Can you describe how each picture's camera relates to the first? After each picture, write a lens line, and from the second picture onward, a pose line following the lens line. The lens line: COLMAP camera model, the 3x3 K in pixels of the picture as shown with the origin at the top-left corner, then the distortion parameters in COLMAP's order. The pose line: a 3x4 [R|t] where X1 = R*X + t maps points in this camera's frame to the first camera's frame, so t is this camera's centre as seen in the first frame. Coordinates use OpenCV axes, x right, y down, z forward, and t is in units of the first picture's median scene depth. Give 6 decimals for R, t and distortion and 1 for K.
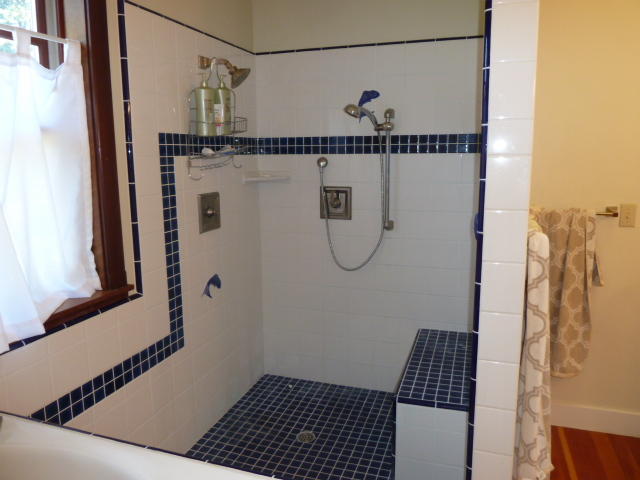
lens RADIAL K [[481.2, 0, 318.2], [0, 481.2, 237.8], [0, 0, 1]] dist [-0.036907, 0.000041]
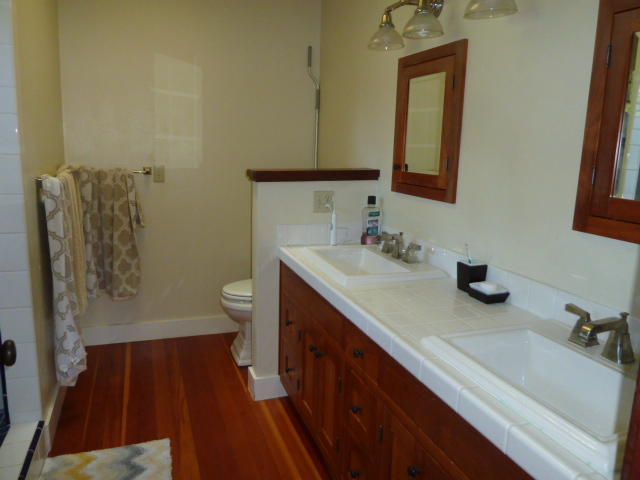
lens RADIAL K [[481.2, 0, 320.1], [0, 481.2, 241.2], [0, 0, 1]] dist [-0.036907, 0.000041]
pose [[0.783630, -0.076747, 0.616469, 0.155430], [0.058208, 0.997045, 0.050135, 0.102106], [-0.618495, -0.003404, 0.785782, -0.356155]]
